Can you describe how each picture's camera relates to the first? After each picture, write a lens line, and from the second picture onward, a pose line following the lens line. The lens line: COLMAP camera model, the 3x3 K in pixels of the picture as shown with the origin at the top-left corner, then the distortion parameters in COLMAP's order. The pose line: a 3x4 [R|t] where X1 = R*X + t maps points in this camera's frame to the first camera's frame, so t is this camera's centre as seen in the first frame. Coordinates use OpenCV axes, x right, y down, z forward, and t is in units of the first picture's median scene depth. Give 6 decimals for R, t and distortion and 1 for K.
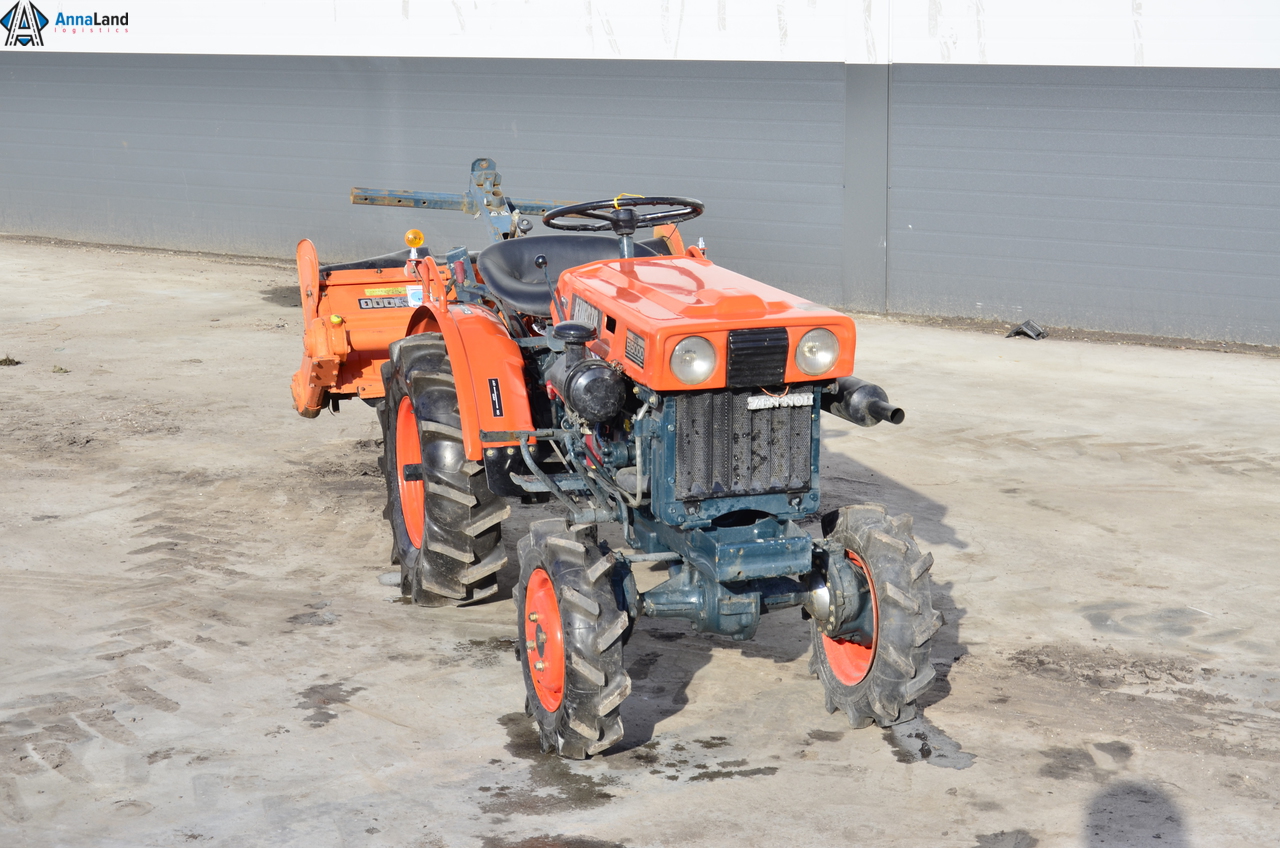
lens RADIAL K [[2074.1, 0, 668.3], [0, 2074.1, 433.6], [0, 0, 1]] dist [-0.030044, 0.000000]
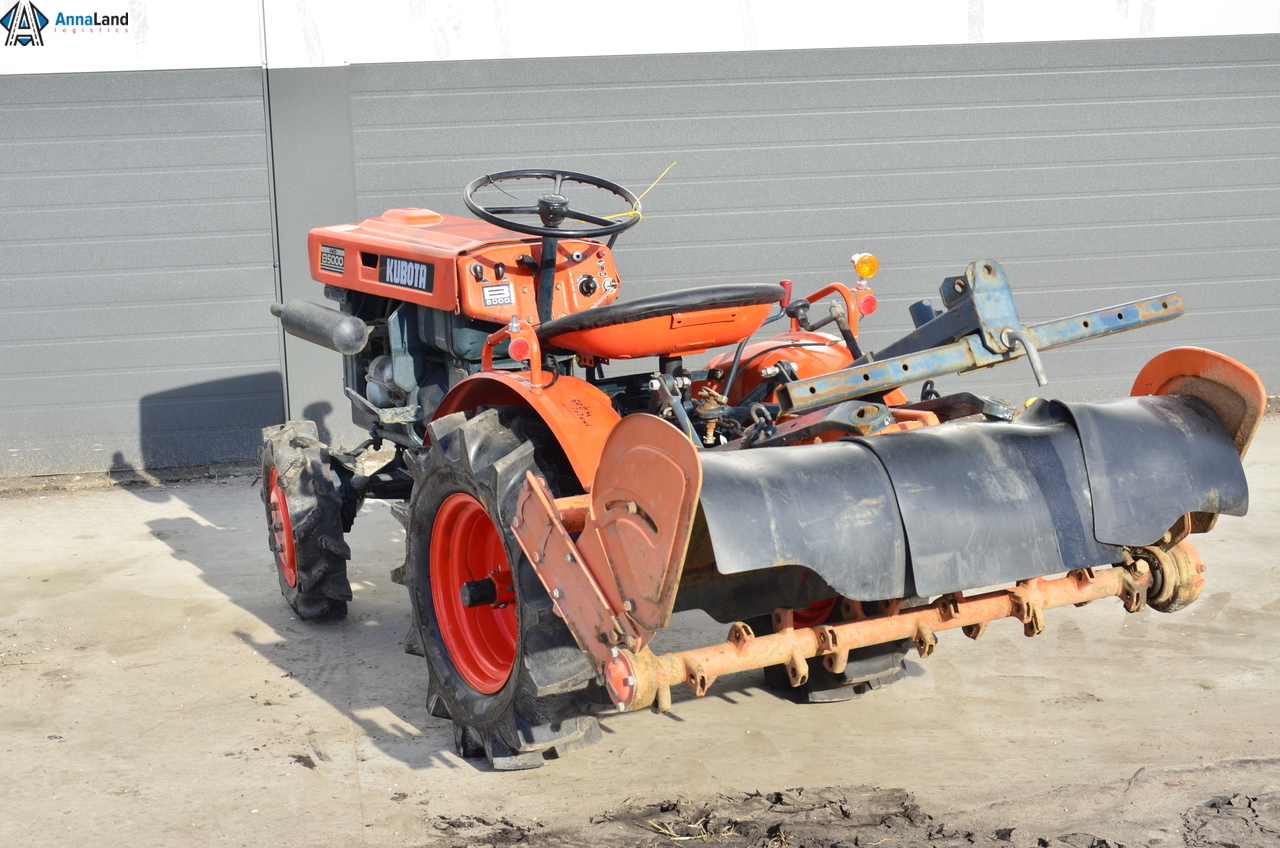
lens RADIAL K [[2294.8, 0, 723.8], [0, 2294.8, 398.2], [0, 0, 1]] dist [-0.009290, 0.000000]
pose [[0.706695, -0.146984, 0.692083, -0.658413], [0.163738, 0.985604, 0.042126, -0.189722], [-0.688311, 0.083550, 0.720588, 0.905940]]
